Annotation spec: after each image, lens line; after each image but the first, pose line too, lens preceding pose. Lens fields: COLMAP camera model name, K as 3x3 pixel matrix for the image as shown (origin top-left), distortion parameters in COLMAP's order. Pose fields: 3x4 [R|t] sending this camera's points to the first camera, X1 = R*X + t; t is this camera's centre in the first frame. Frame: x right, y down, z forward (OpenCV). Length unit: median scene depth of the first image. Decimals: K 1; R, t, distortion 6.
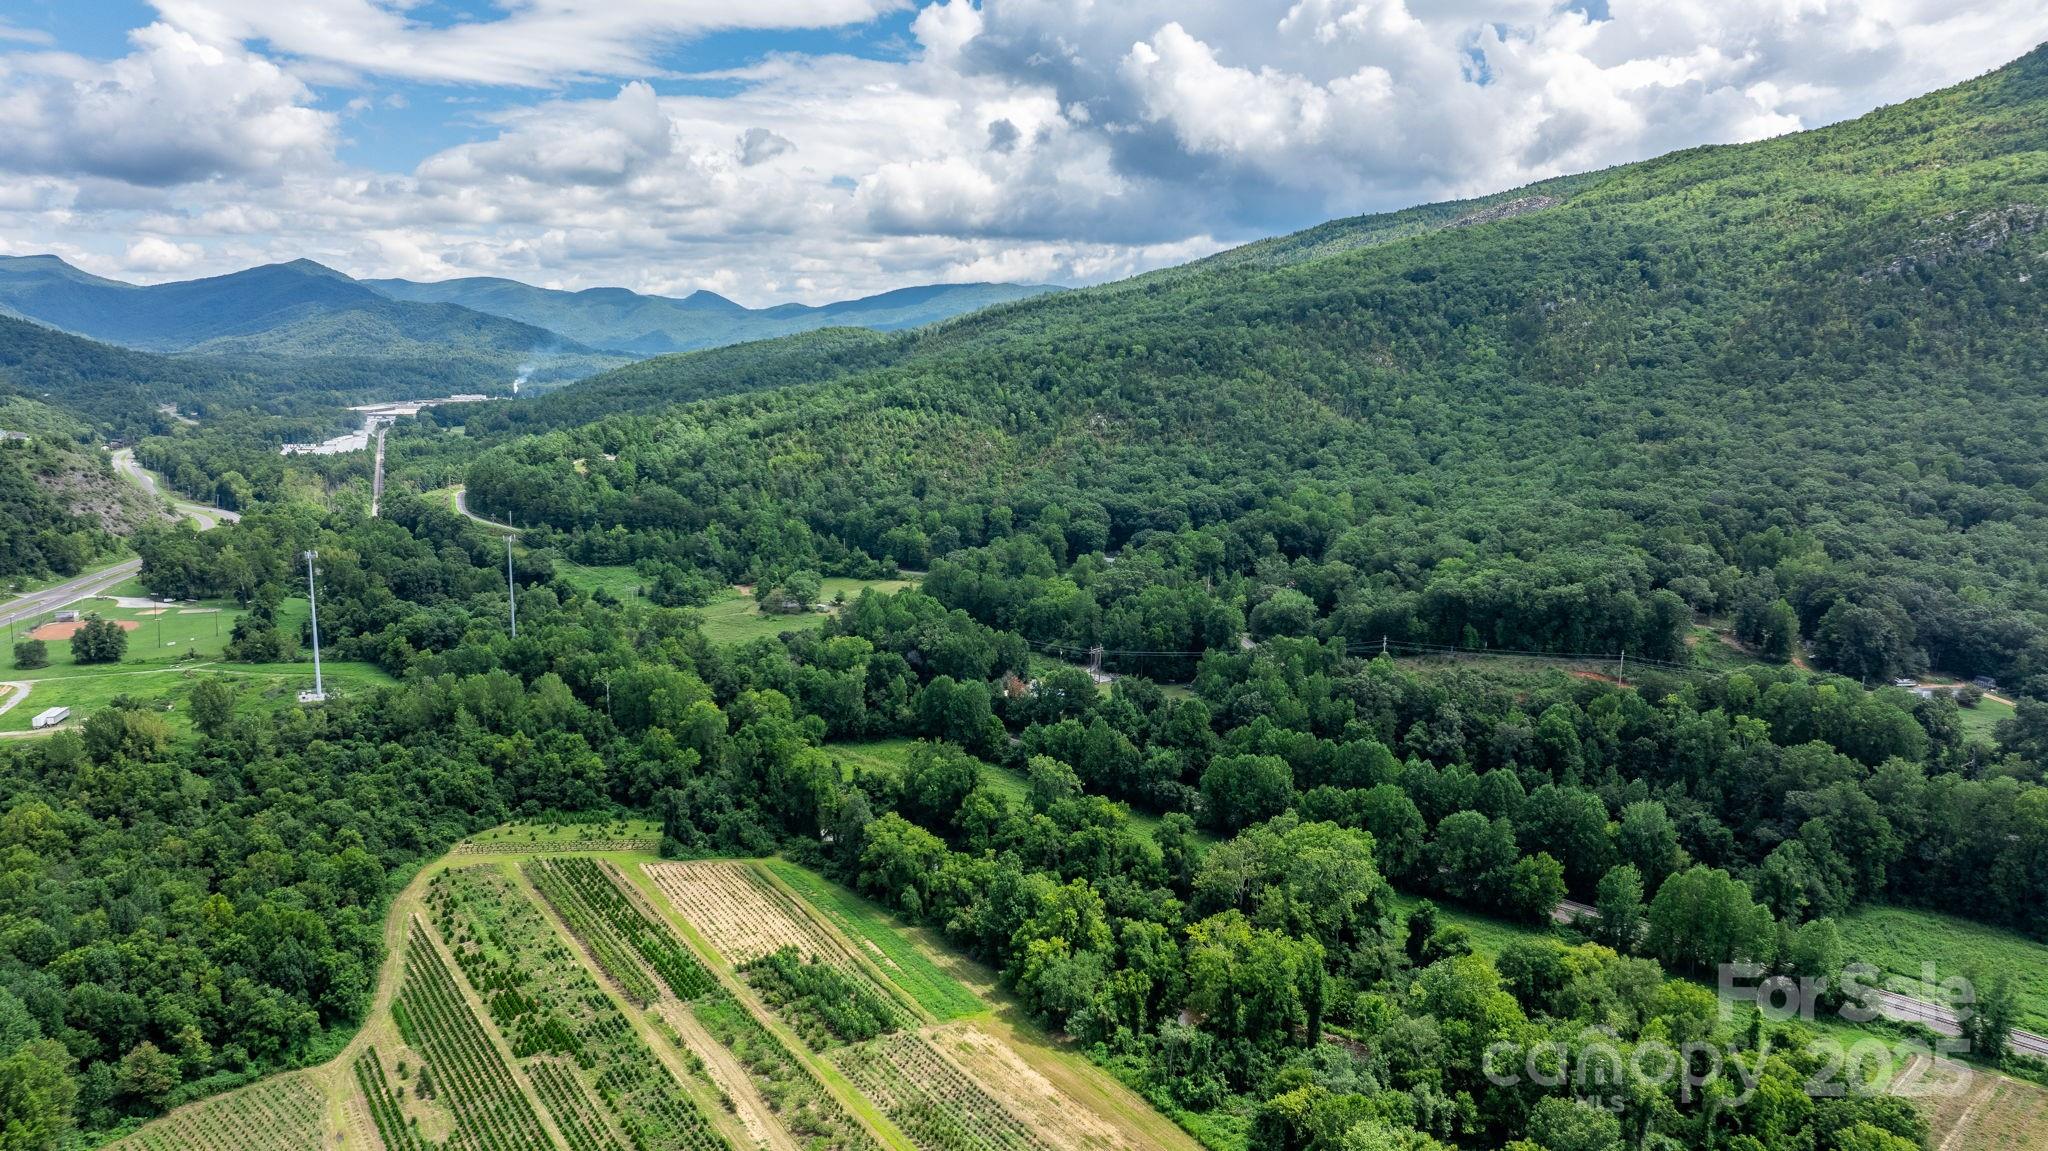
lens RADIAL K [[1434.5, 0, 1018.9], [0, 1434.5, 576.7], [0, 0, 1]] dist [-0.035647, 0.024139]
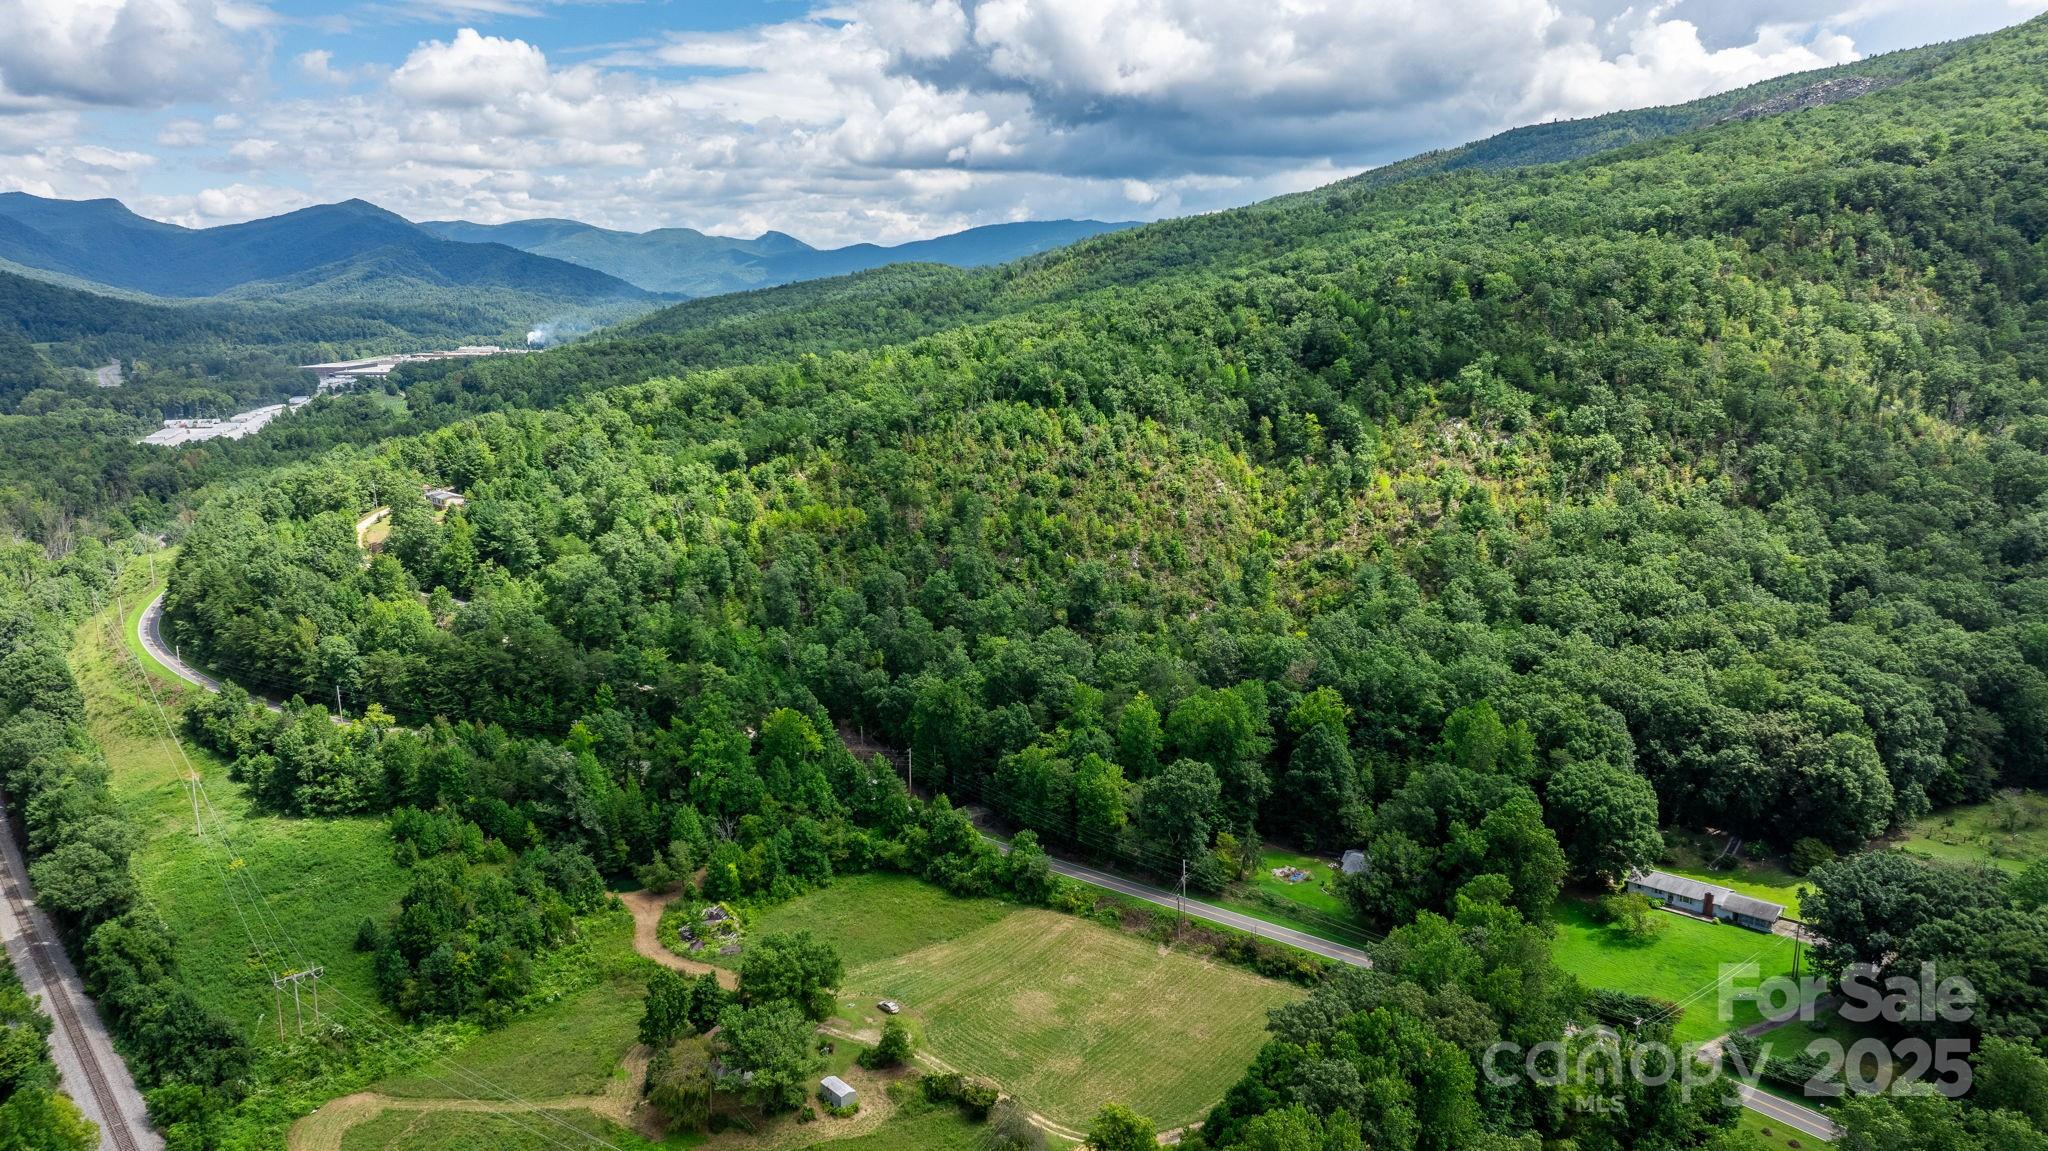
lens RADIAL K [[1434.5, 0, 1026.5], [0, 1434.5, 580.5], [0, 0, 1]] dist [-0.035647, 0.024139]
pose [[0.998888, 0.004061, -0.046969, -0.061065], [-0.002089, 0.999117, 0.041955, -0.079927], [0.047098, -0.041811, 0.998015, 0.522398]]
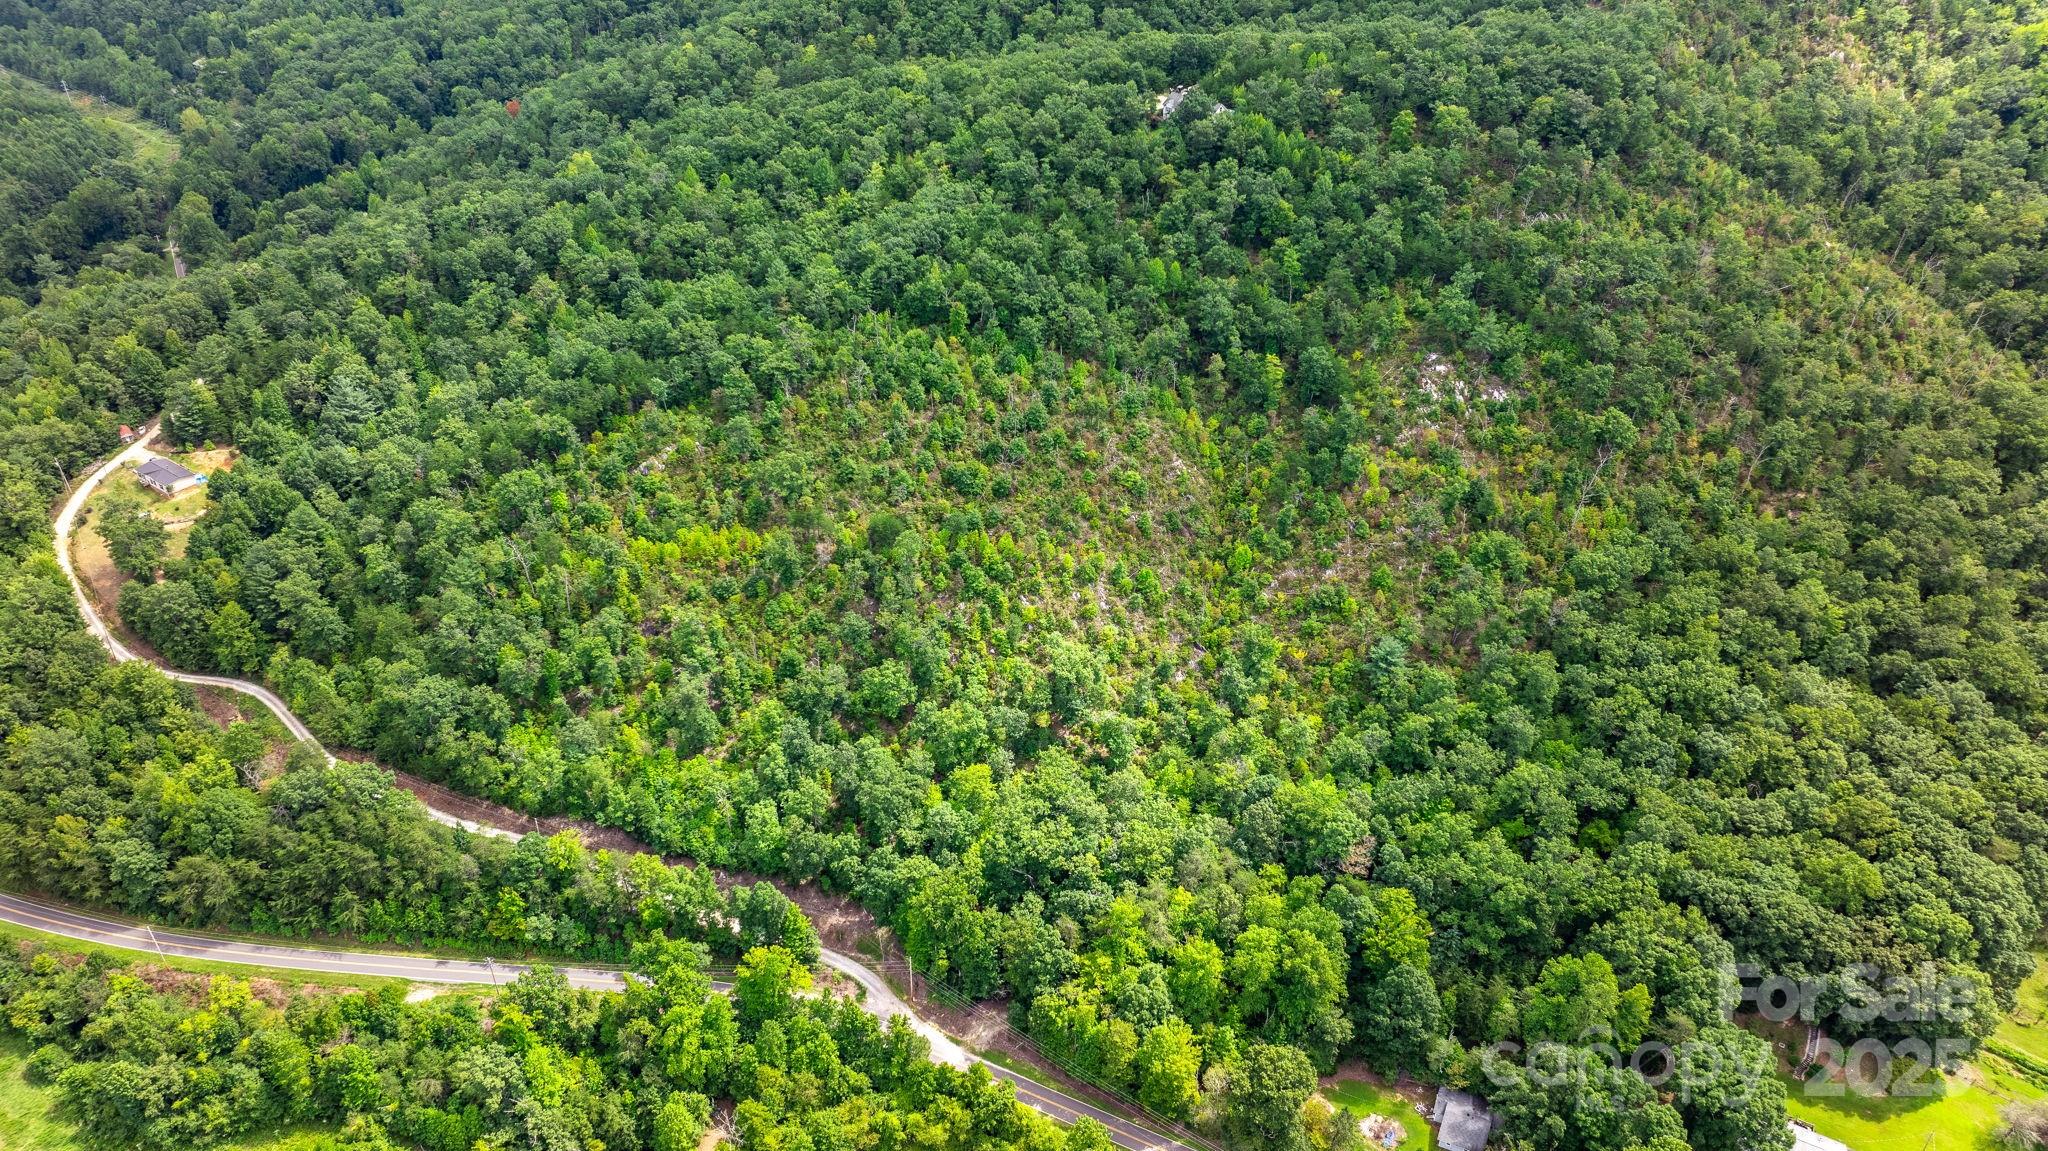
lens RADIAL K [[1434.5, 0, 1024.6], [0, 1434.5, 566.2], [0, 0, 1]] dist [-0.035647, 0.024139]
pose [[0.987390, -0.082958, 0.134832, -0.116414], [0.023886, 0.920023, 0.391135, -0.218082], [-0.156497, -0.382982, 0.910403, 0.624598]]
